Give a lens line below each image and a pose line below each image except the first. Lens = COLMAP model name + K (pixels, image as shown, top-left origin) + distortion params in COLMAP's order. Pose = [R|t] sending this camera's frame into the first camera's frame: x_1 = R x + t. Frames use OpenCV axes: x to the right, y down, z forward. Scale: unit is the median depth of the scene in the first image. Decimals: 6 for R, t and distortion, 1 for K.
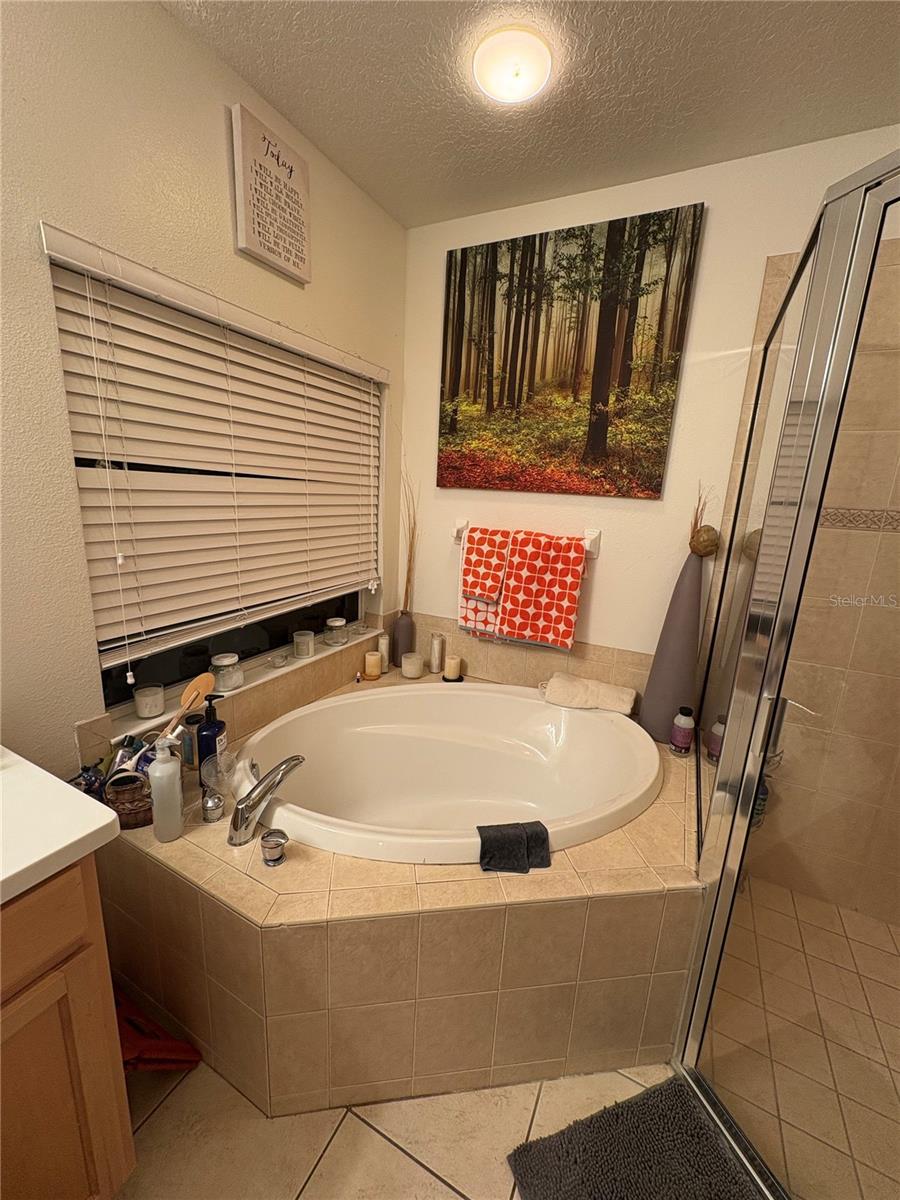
lens RADIAL K [[473.9, 0, 451.4], [0, 473.9, 599.6], [0, 0, 1]] dist [-0.001744, 0.000825]
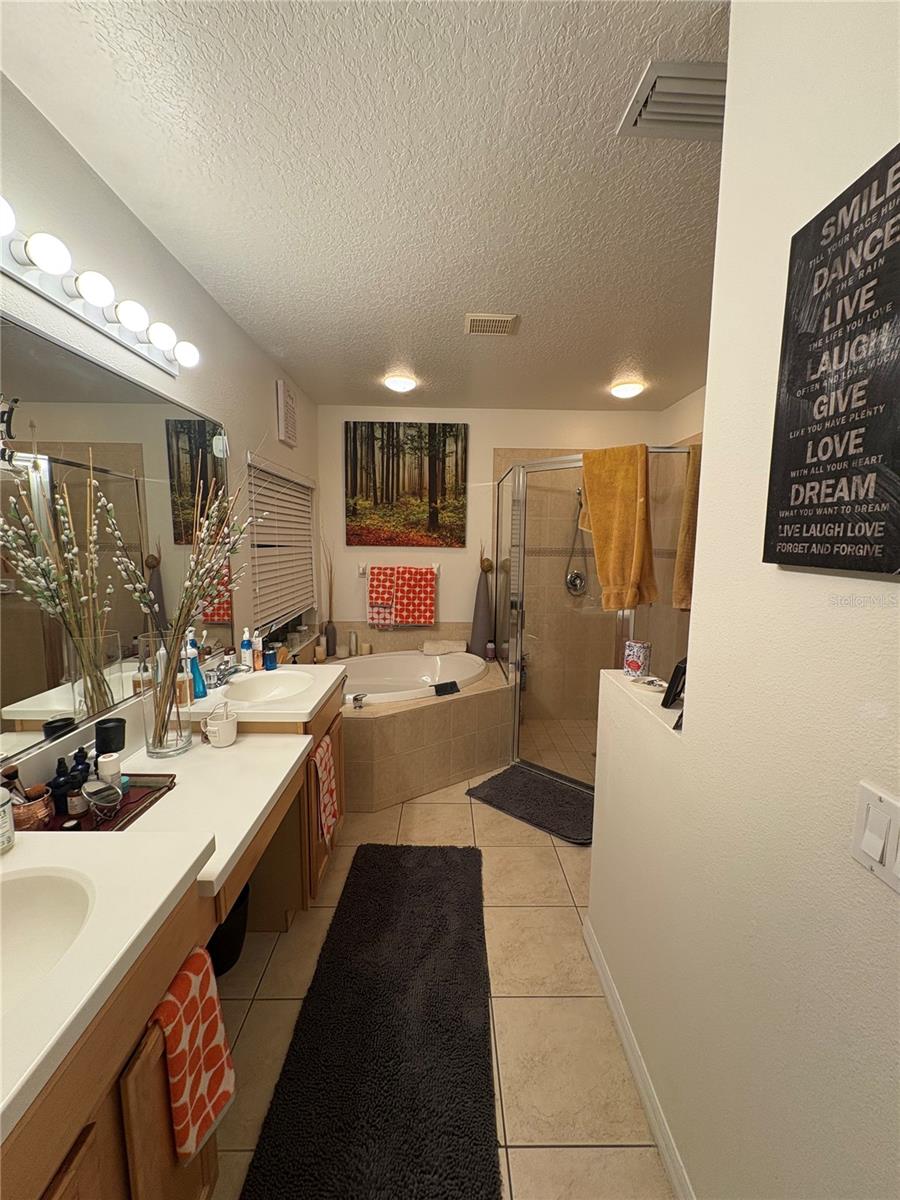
lens RADIAL K [[473.9, 0, 452.7], [0, 473.9, 600.9], [0, 0, 1]] dist [-0.001744, 0.000825]
pose [[0.883399, -0.098234, 0.458211, -0.564889], [0.137096, 0.989179, -0.052245, 0.120368], [-0.448120, 0.108972, 0.887307, -0.778635]]
